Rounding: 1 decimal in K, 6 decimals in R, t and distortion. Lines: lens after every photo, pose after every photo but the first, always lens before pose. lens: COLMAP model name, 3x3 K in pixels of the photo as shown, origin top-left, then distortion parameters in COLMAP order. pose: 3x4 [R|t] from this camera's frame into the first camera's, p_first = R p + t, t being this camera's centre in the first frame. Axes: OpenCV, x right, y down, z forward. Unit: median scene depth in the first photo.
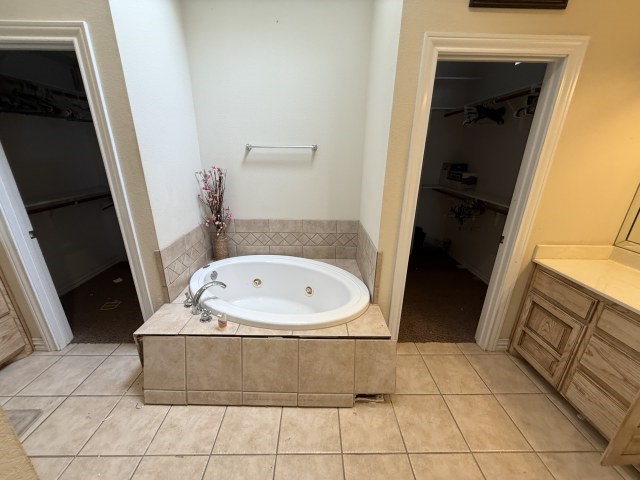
lens RADIAL K [[256.2, 0, 319.6], [0, 256.2, 240.2], [0, 0, 1]] dist [0.000663, 0.000096]
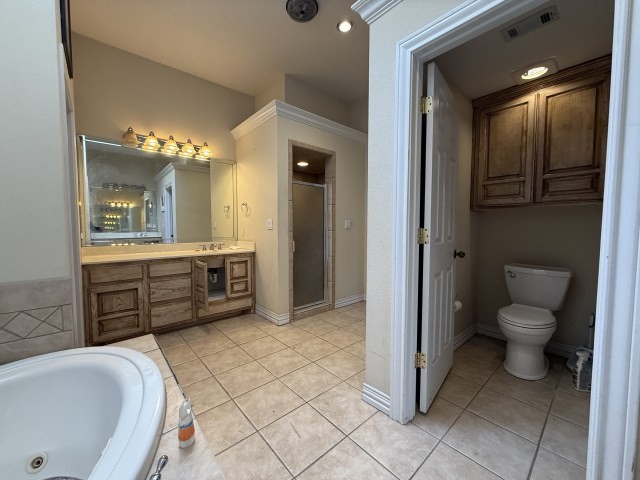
lens RADIAL K [[256.2, 0, 320.6], [0, 256.2, 239.7], [0, 0, 1]] dist [0.000663, 0.000096]
pose [[-0.653778, -0.059528, 0.754341, -0.894888], [0.237827, 0.930216, 0.279529, -0.107598], [-0.718340, 0.362152, -0.593998, 0.951167]]
